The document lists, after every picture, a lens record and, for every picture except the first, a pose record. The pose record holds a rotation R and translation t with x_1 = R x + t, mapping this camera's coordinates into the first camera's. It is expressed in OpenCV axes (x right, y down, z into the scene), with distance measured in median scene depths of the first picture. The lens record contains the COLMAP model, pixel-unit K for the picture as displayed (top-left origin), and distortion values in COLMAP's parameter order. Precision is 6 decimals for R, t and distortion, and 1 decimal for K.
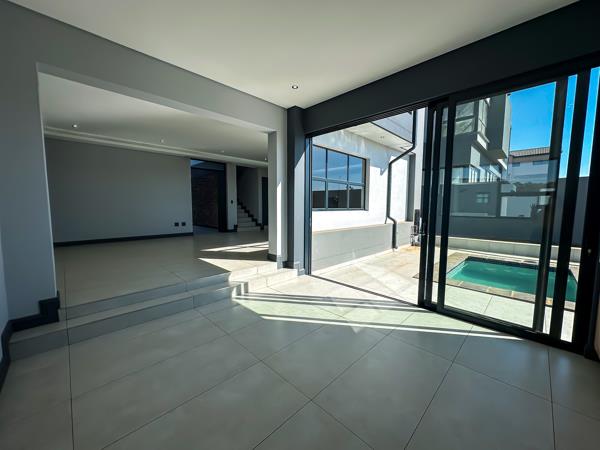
lens RADIAL K [[238.3, 0, 301.9], [0, 238.3, 224.1], [0, 0, 1]] dist [-0.003049, 0.000212]
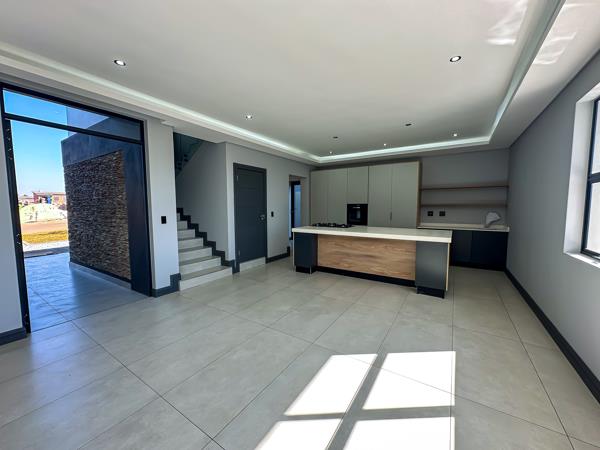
lens RADIAL K [[238.3, 0, 300.9], [0, 238.3, 223.7], [0, 0, 1]] dist [-0.003049, 0.000212]
pose [[0.977468, -0.025473, 0.209541, -0.139277], [0.028200, 0.999552, -0.010037, -0.068428], [-0.209191, 0.015720, 0.977748, 0.510780]]
